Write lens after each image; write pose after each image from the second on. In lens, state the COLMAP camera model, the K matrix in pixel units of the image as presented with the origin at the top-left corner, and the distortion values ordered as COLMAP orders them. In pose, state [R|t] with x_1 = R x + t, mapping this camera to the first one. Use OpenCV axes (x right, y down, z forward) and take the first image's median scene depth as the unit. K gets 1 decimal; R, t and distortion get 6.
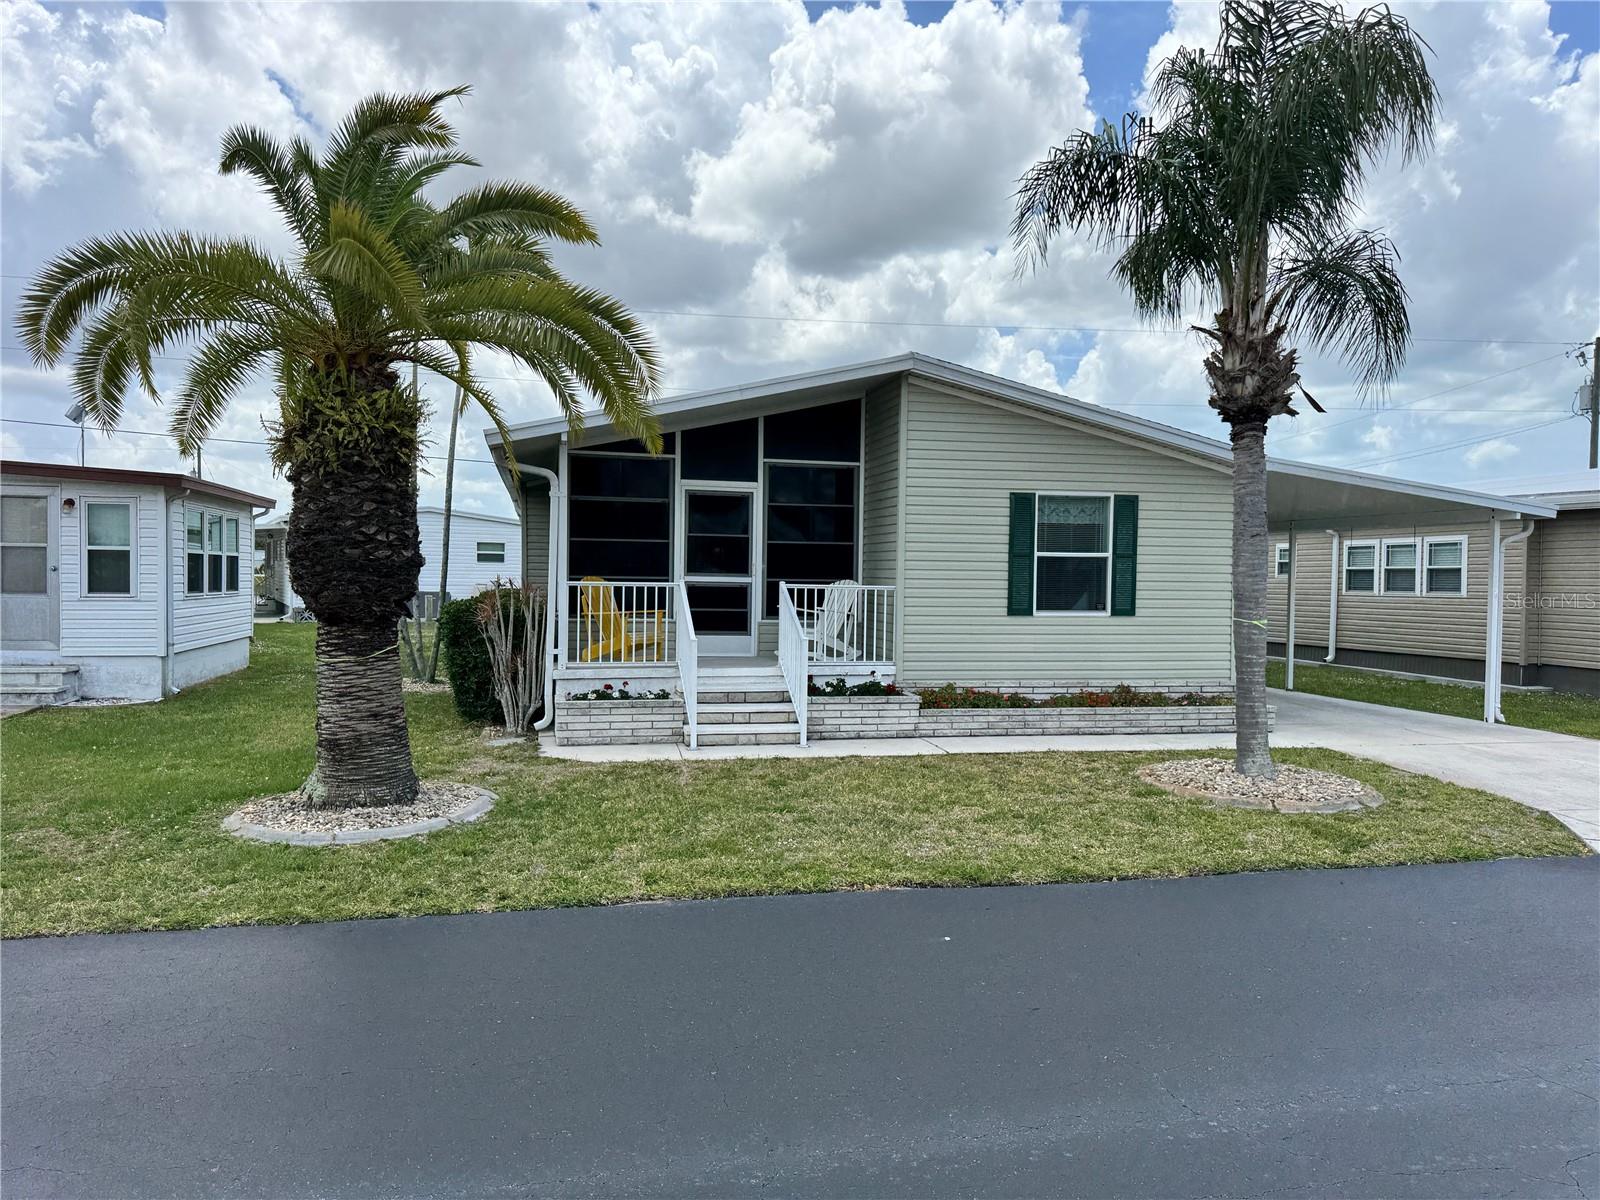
lens RADIAL K [[1132.0, 0, 804.4], [0, 1132.0, 586.4], [0, 0, 1]] dist [0.058777, -0.069122]
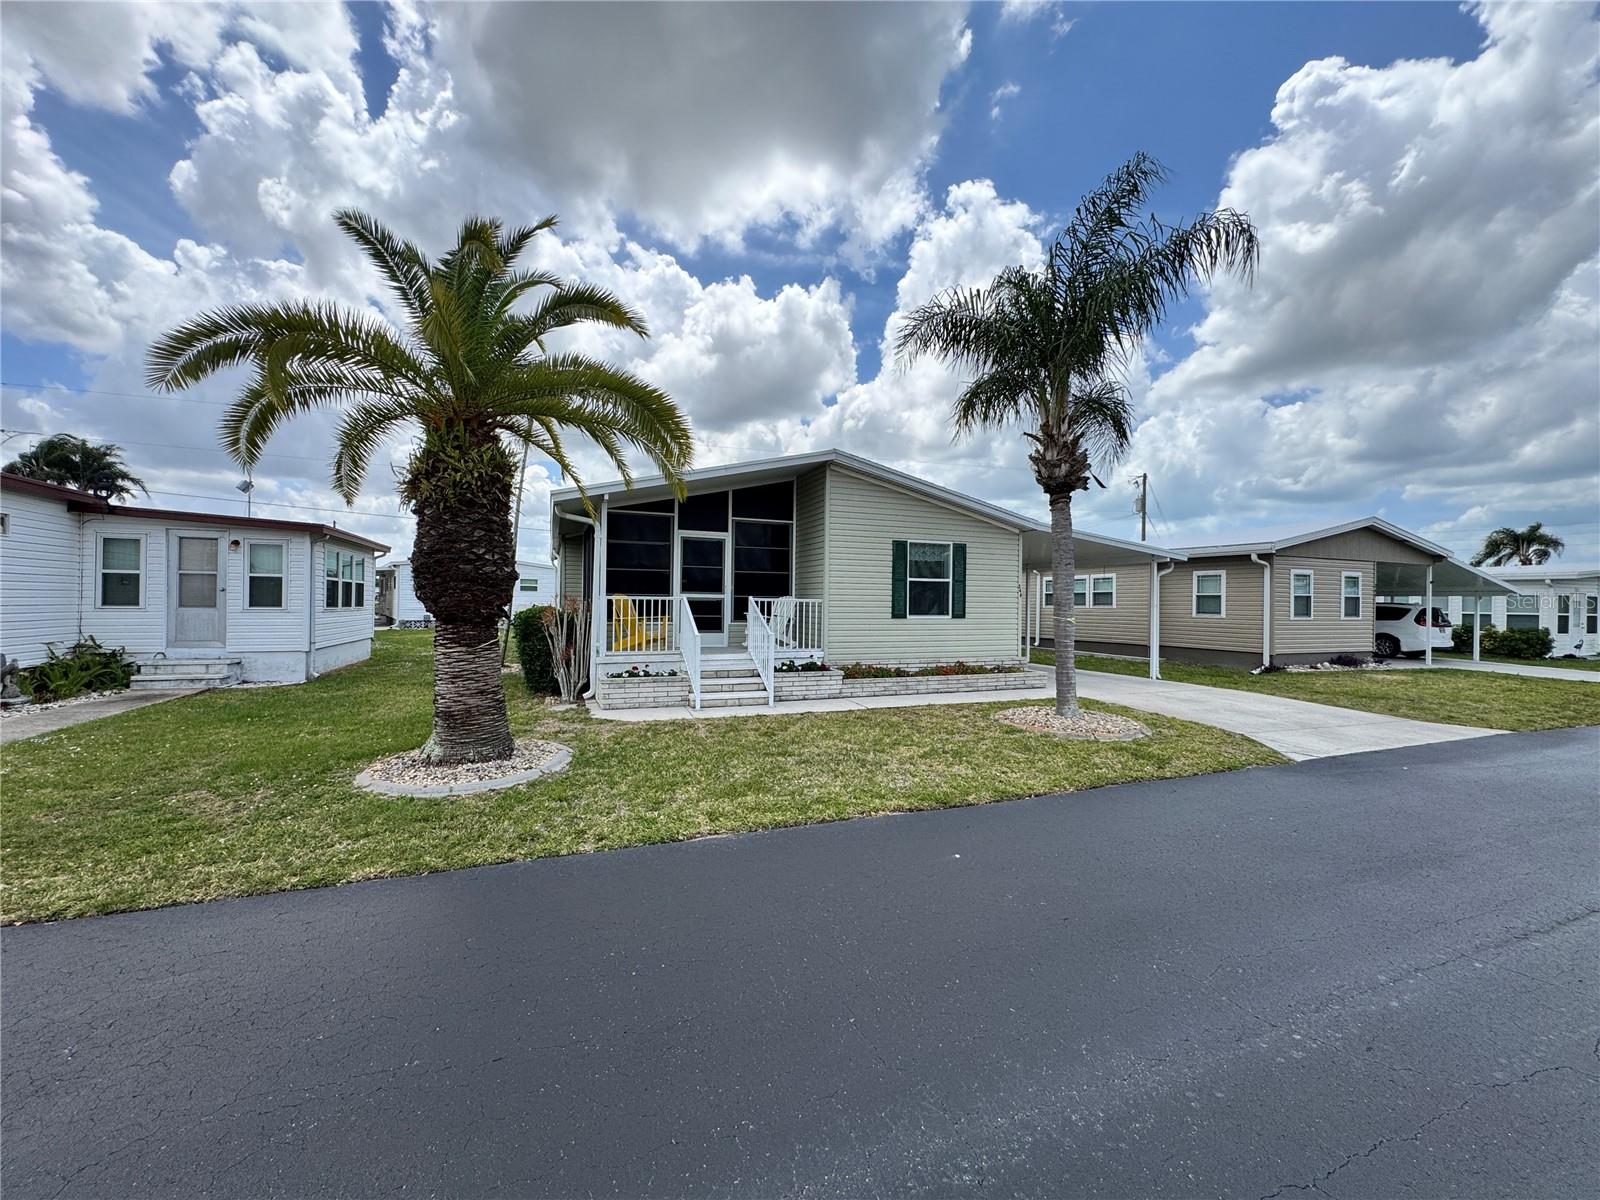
lens RADIAL K [[638.0, 0, 797.9], [0, 638.0, 590.9], [0, 0, 1]] dist [-0.000580, 0.000233]
pose [[0.989612, 0.000085, 0.143762, -0.076983], [0.003891, 0.999618, -0.027379, 0.011279], [-0.143709, 0.027654, 0.989233, 0.139212]]
